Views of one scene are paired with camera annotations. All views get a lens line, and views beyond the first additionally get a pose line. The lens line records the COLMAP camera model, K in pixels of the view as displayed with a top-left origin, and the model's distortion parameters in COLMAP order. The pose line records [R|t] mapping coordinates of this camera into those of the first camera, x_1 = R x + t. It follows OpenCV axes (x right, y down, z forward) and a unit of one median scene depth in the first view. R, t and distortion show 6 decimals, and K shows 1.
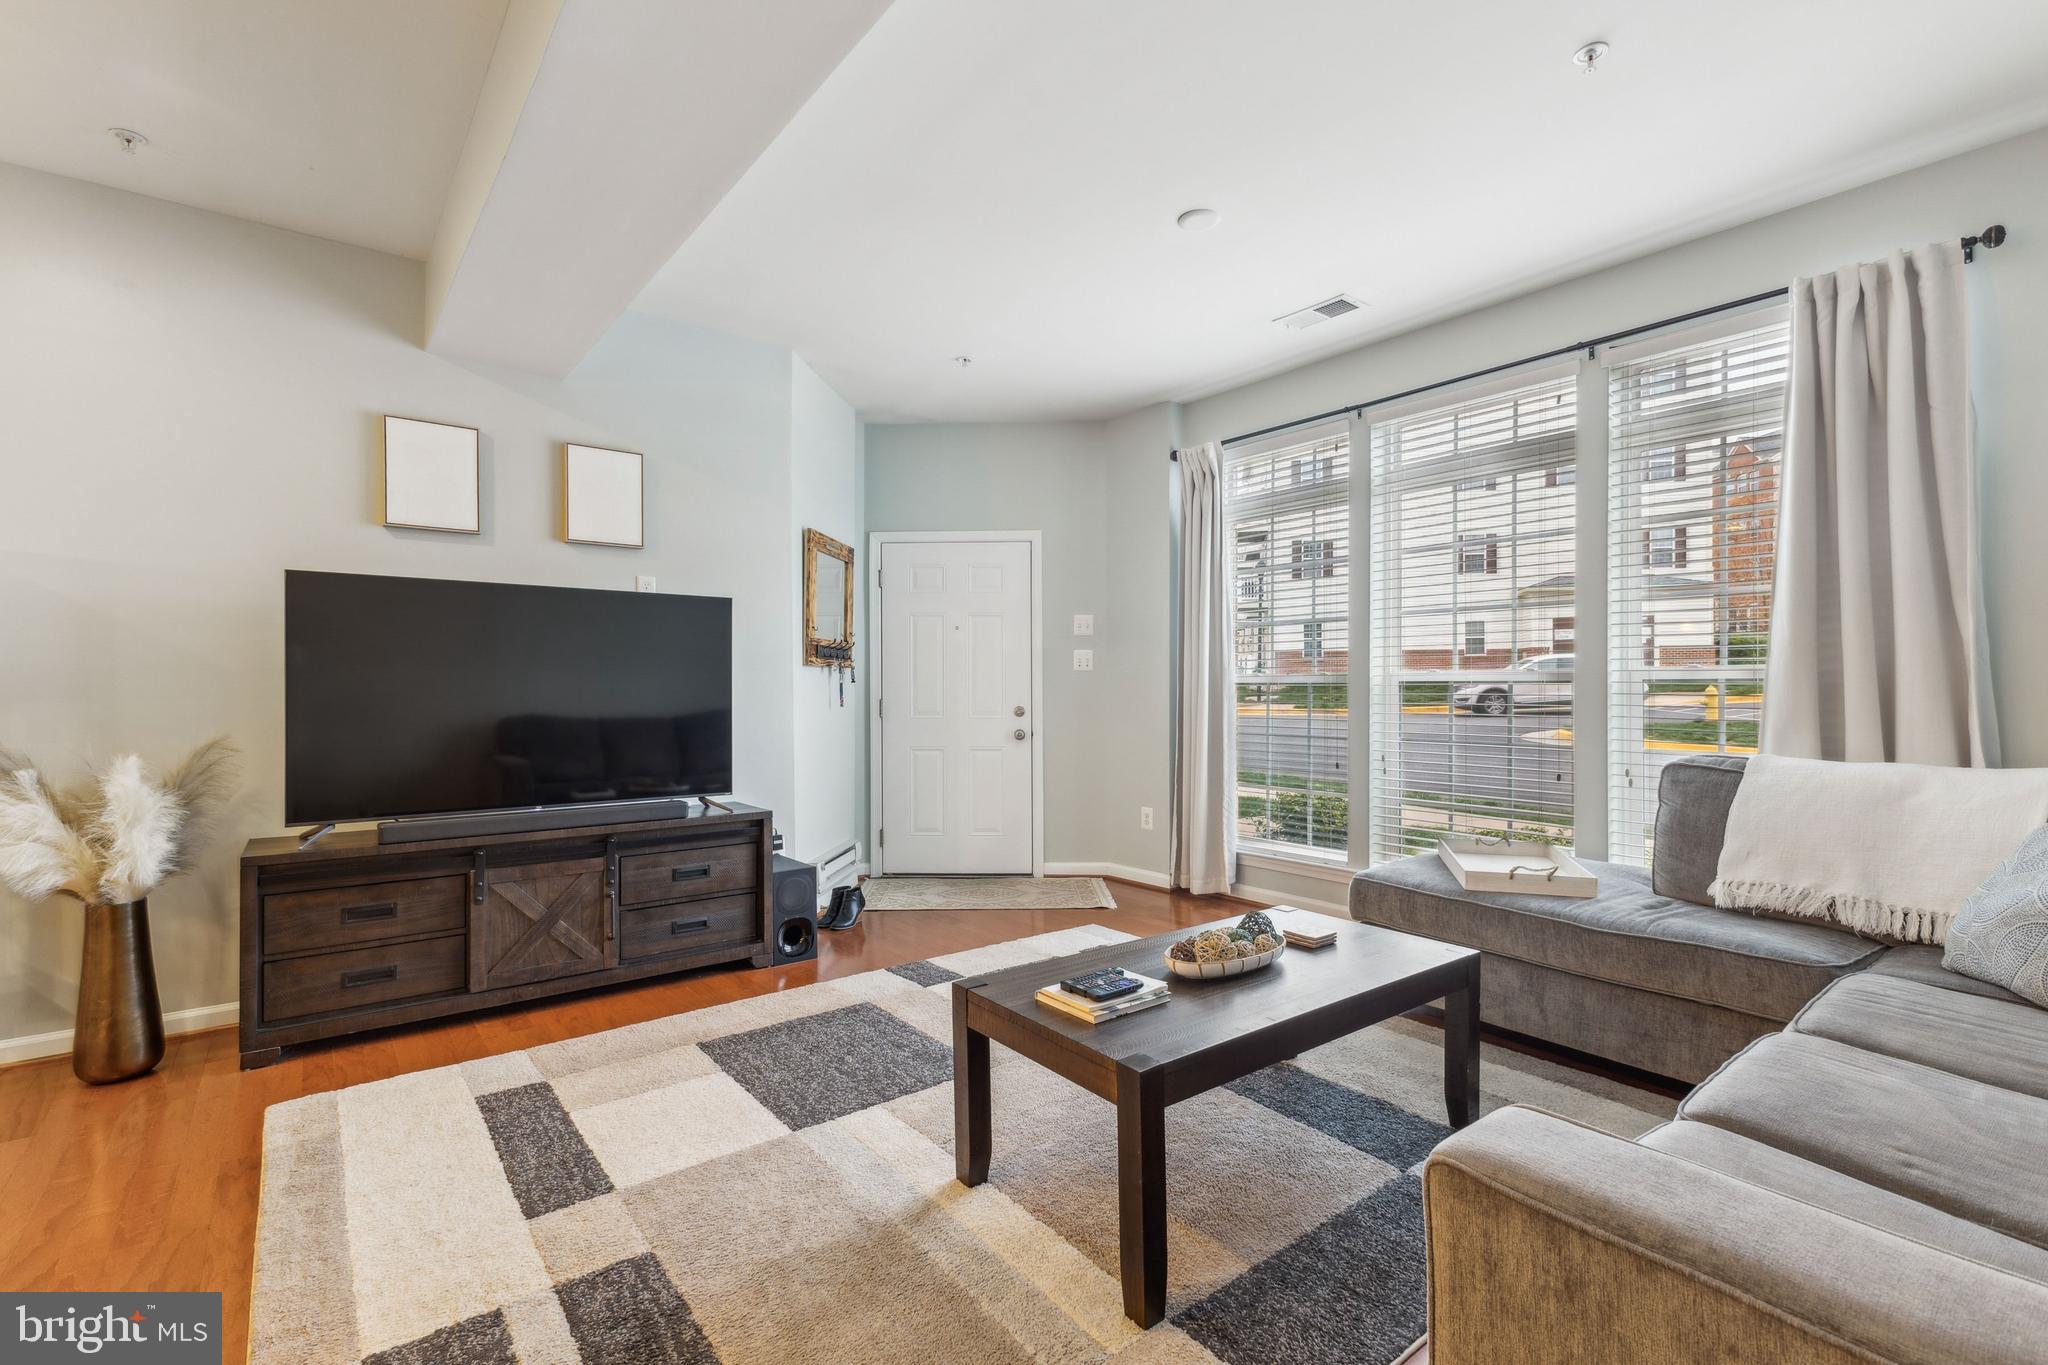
lens RADIAL K [[913.5, 0, 1023.7], [0, 913.5, 674.3], [0, 0, 1]] dist [0.011455, -0.001960]
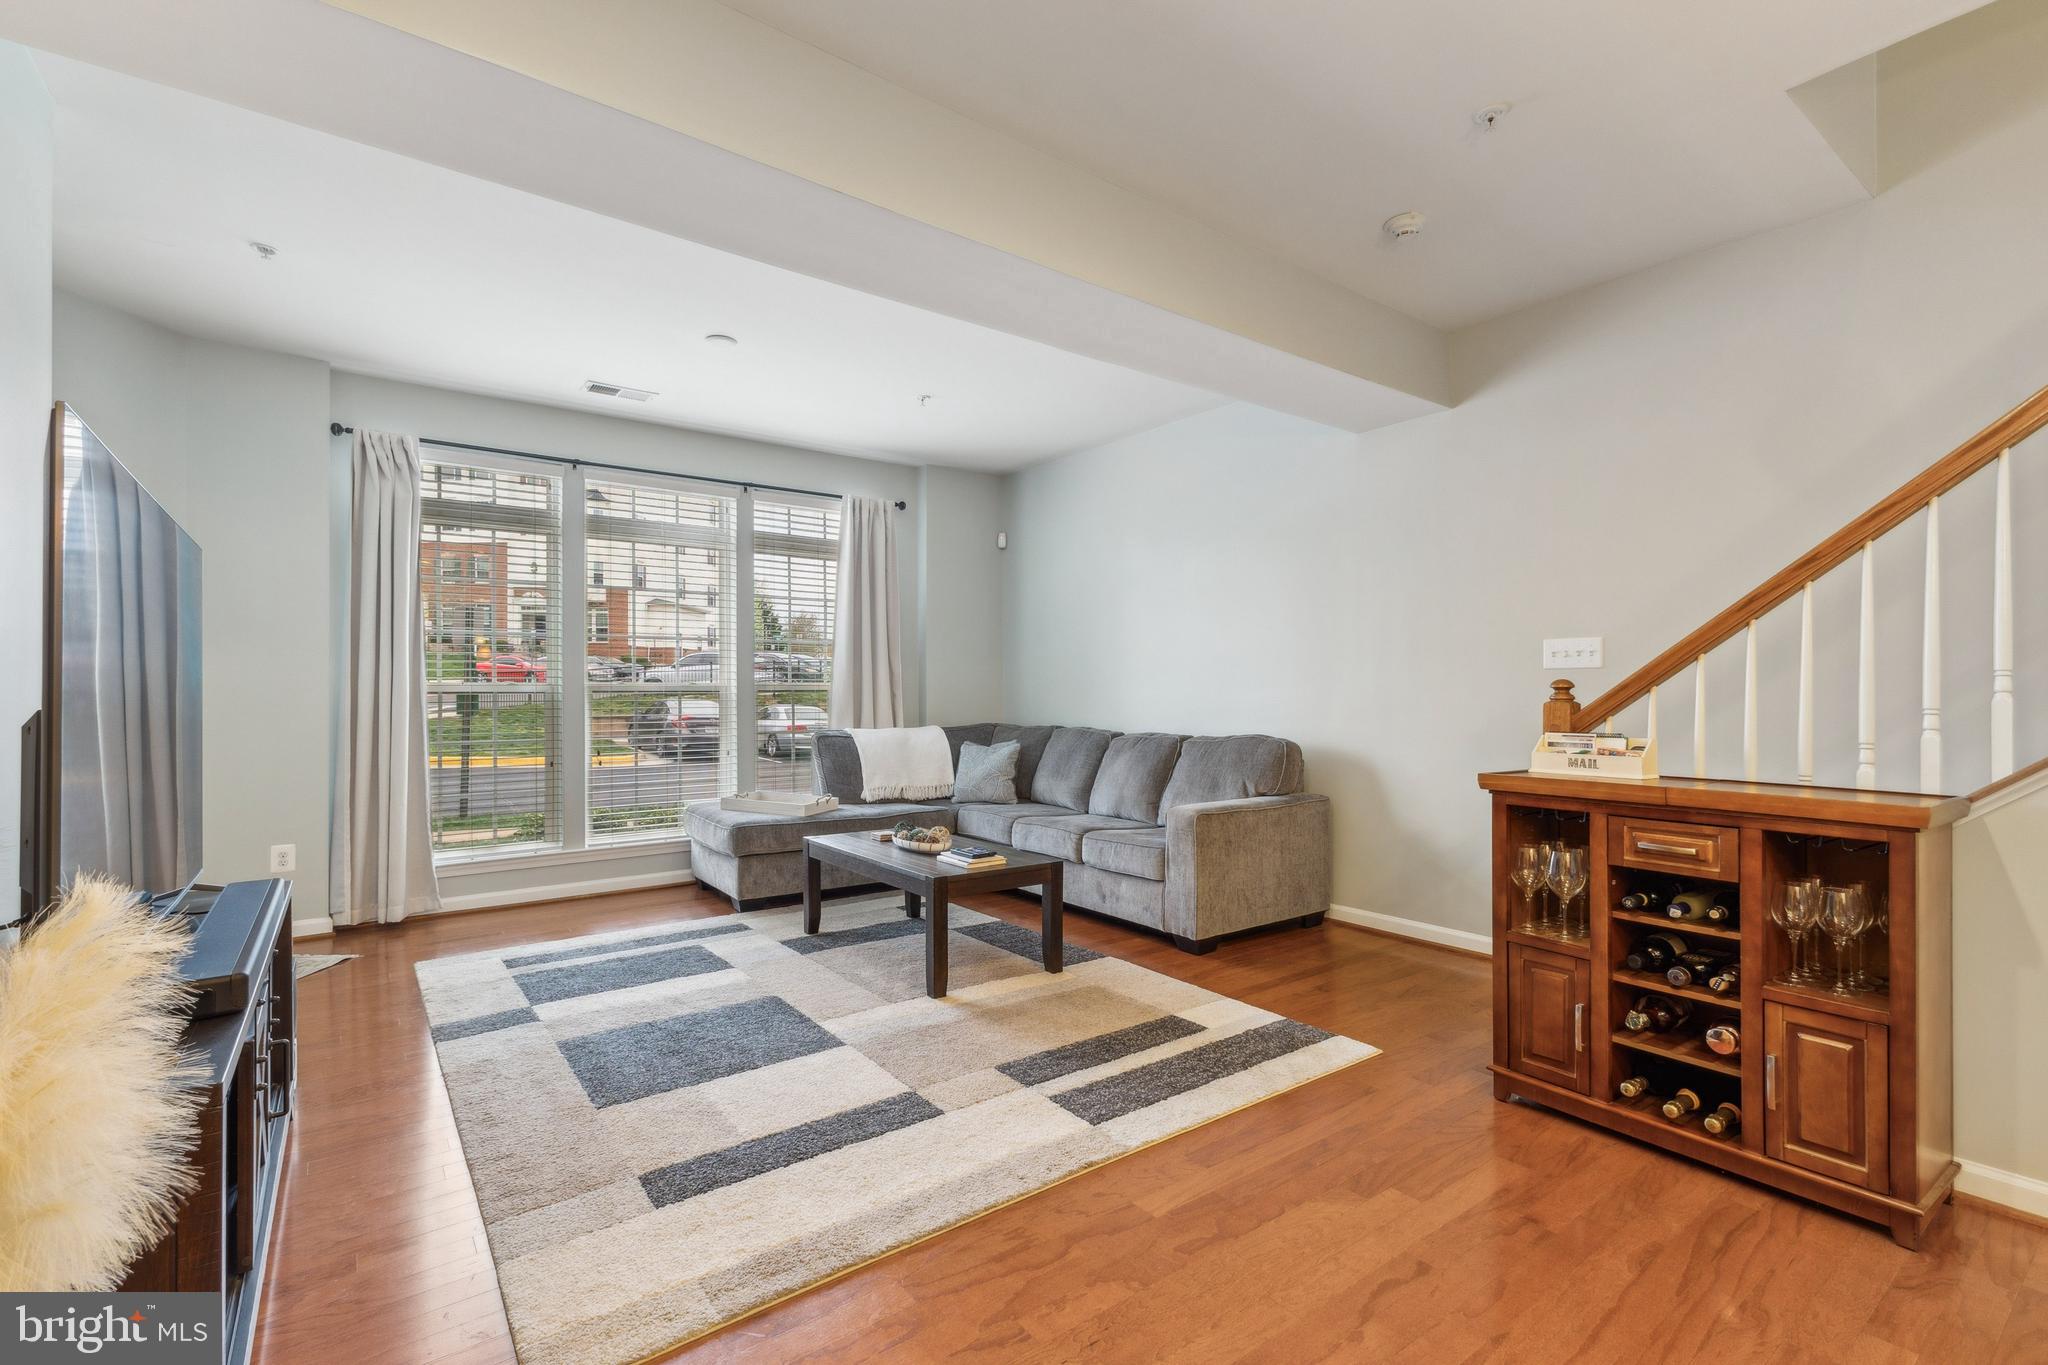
lens RADIAL K [[913.5, 0, 1015.0], [0, 913.5, 694.9], [0, 0, 1]] dist [0.011455, -0.001960]
pose [[0.031159, 0.000535, 0.999514, -1.241042], [-0.008930, 0.999960, -0.000257, 0.011457], [-0.999475, -0.008918, 0.031162, 0.600221]]
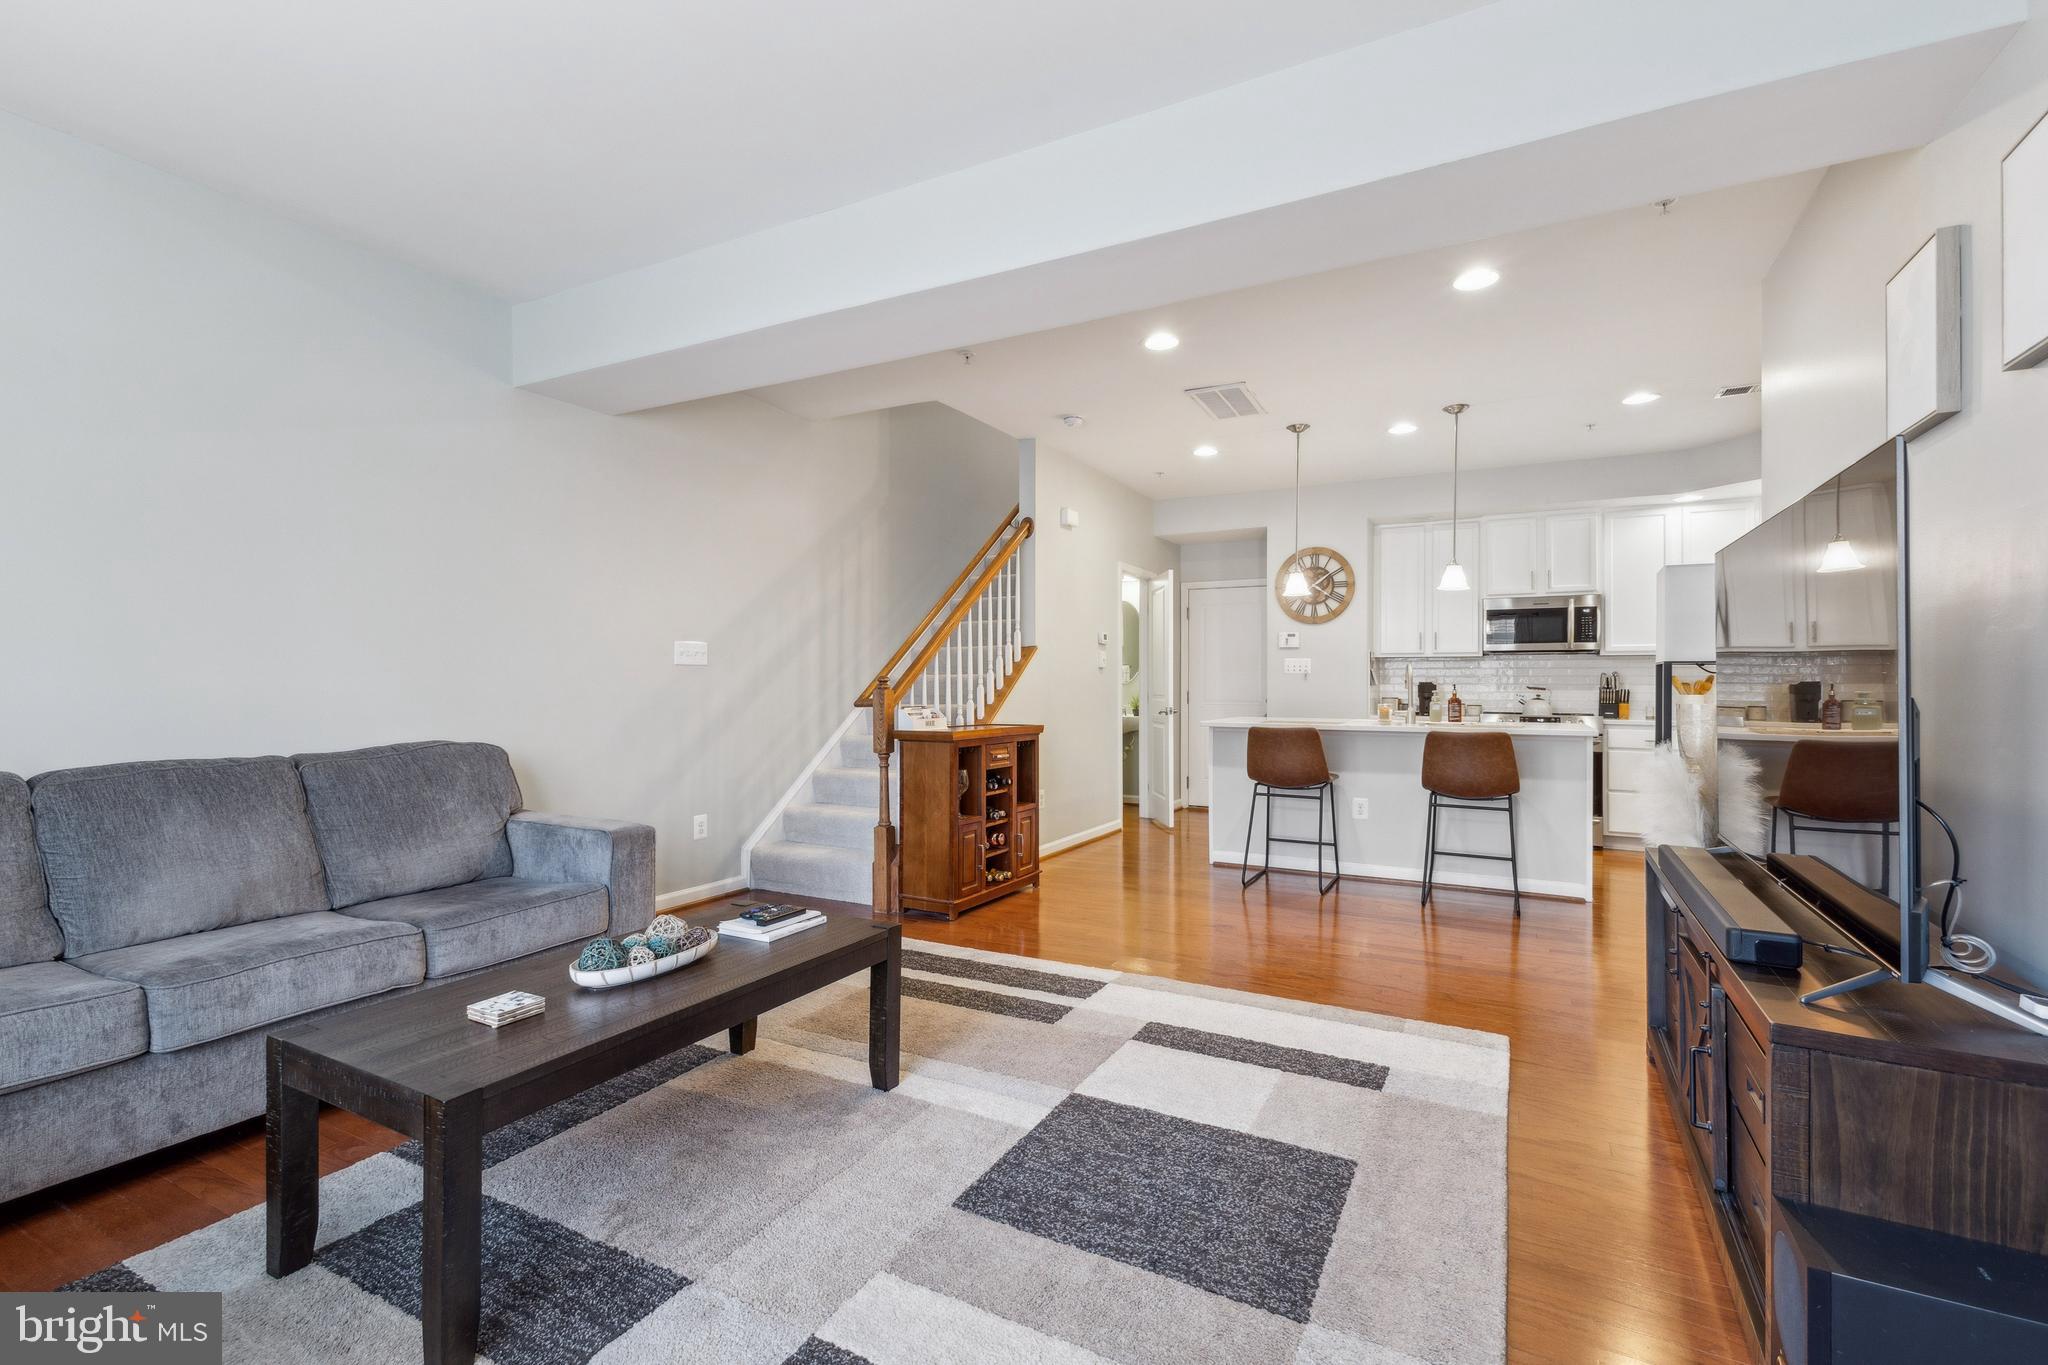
lens RADIAL K [[913.5, 0, 1026.2], [0, 913.5, 673.8], [0, 0, 1]] dist [0.011455, -0.001960]
pose [[-0.916188, -0.002123, -0.400743, 0.192211], [0.006636, 0.999768, -0.020468, 0.020805], [0.400693, -0.021412, -0.915962, 1.626664]]
